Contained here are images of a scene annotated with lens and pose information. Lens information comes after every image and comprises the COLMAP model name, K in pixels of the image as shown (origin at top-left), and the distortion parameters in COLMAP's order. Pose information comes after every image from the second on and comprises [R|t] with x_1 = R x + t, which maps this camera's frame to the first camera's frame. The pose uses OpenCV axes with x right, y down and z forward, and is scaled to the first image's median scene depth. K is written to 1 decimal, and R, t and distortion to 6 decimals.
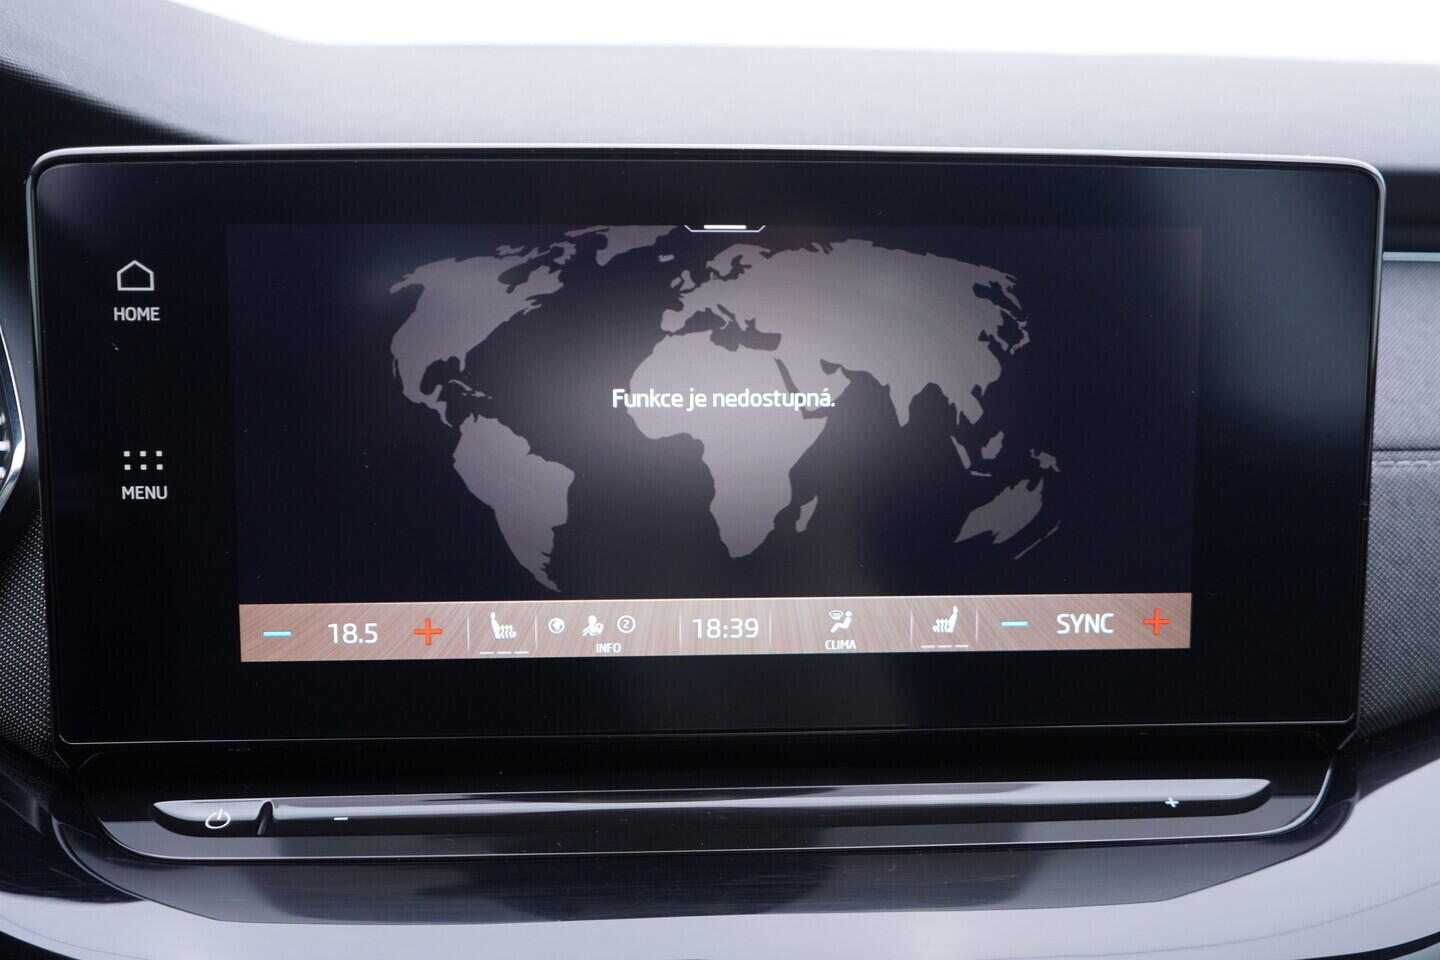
lens RADIAL K [[1495.6, 0, 729.2], [0, 1495.6, 502.8], [0, 0, 1]] dist [0.015128, 0.000000]
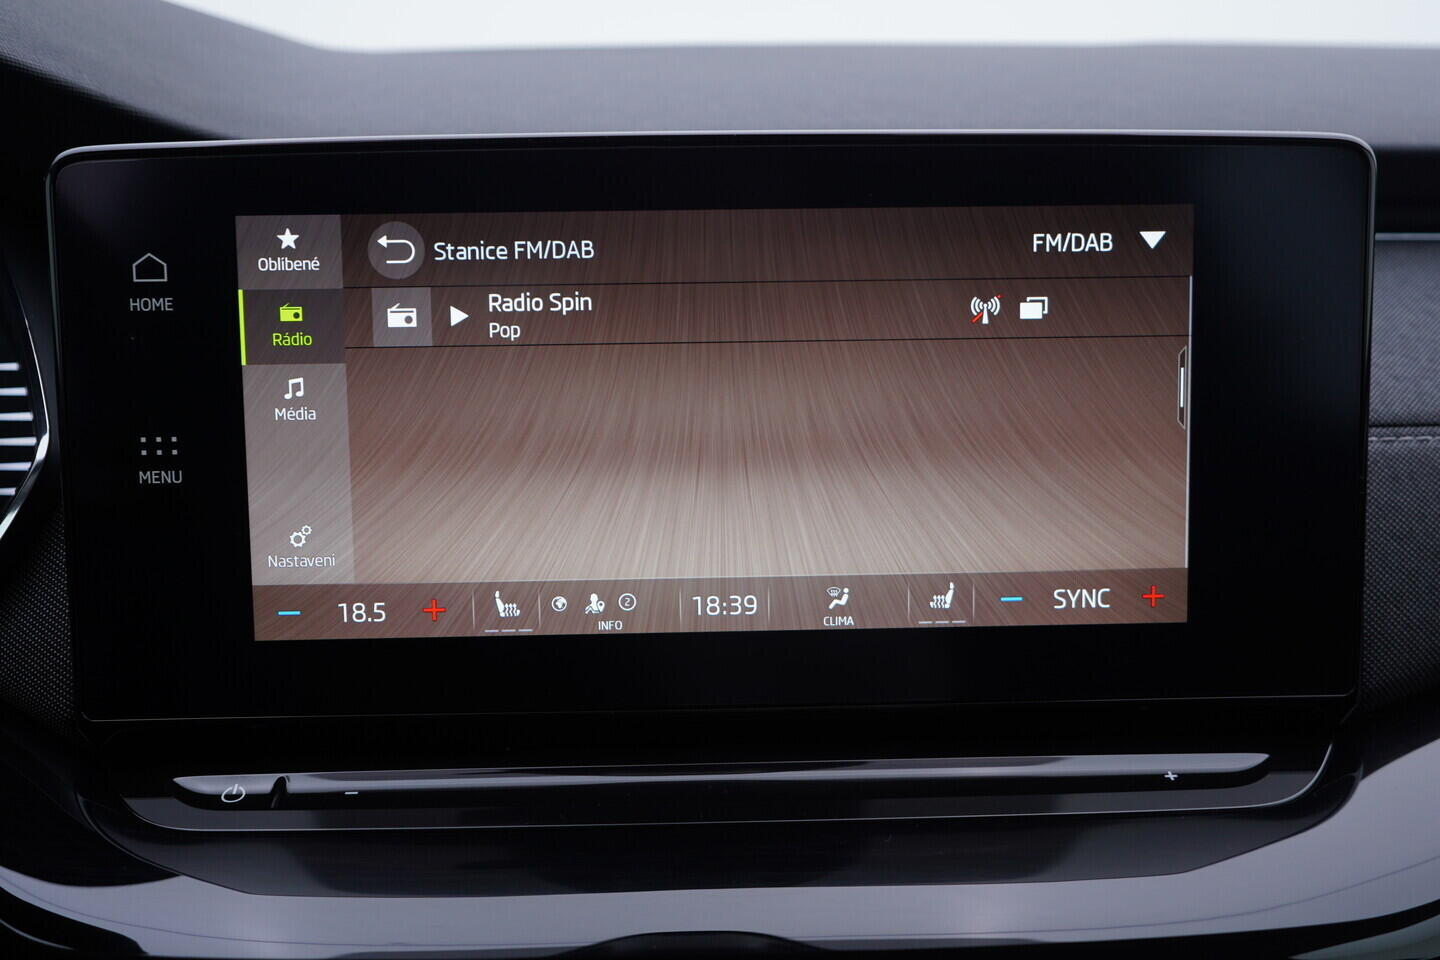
lens RADIAL K [[1397.9, 0, 745.4], [0, 1397.9, 475.4], [0, 0, 1]] dist [0.011281, 0.000000]
pose [[0.999202, -0.009362, -0.038829, 0.049367], [0.008838, 0.999868, -0.013636, 0.008454], [0.038952, 0.013282, 0.999153, 0.048324]]
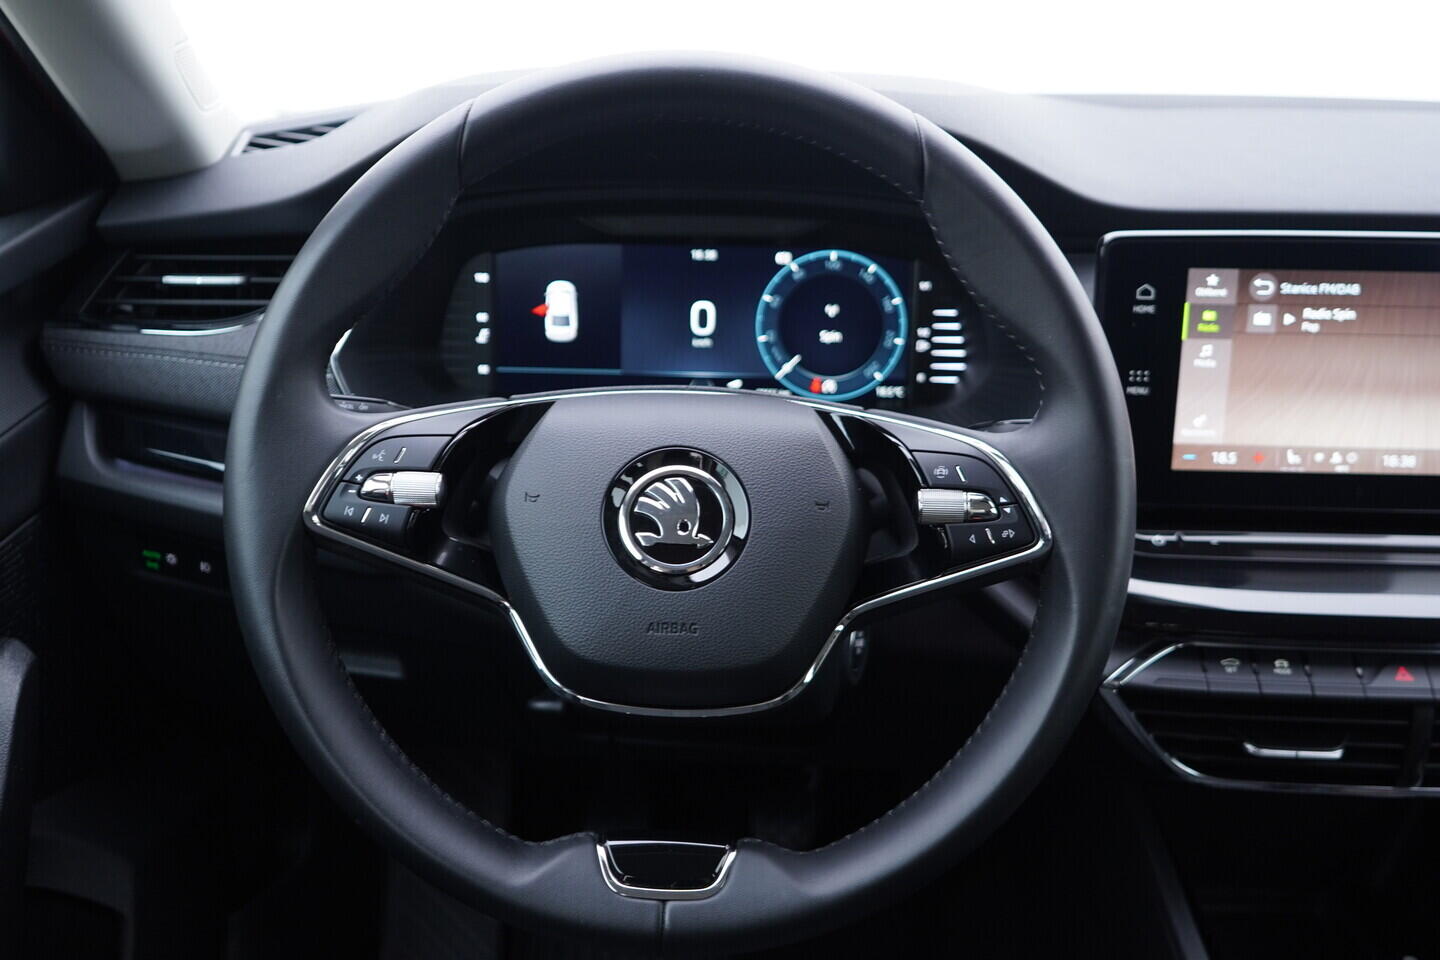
lens RADIAL K [[1495.6, 0, 720.4], [0, 1495.6, 472.9], [0, 0, 1]] dist [0.015128, 0.000000]
pose [[0.997743, 0.033347, -0.058275, -0.838076], [-0.026801, 0.993603, 0.109707, -0.107098], [0.061561, -0.107898, 0.992254, -1.173480]]
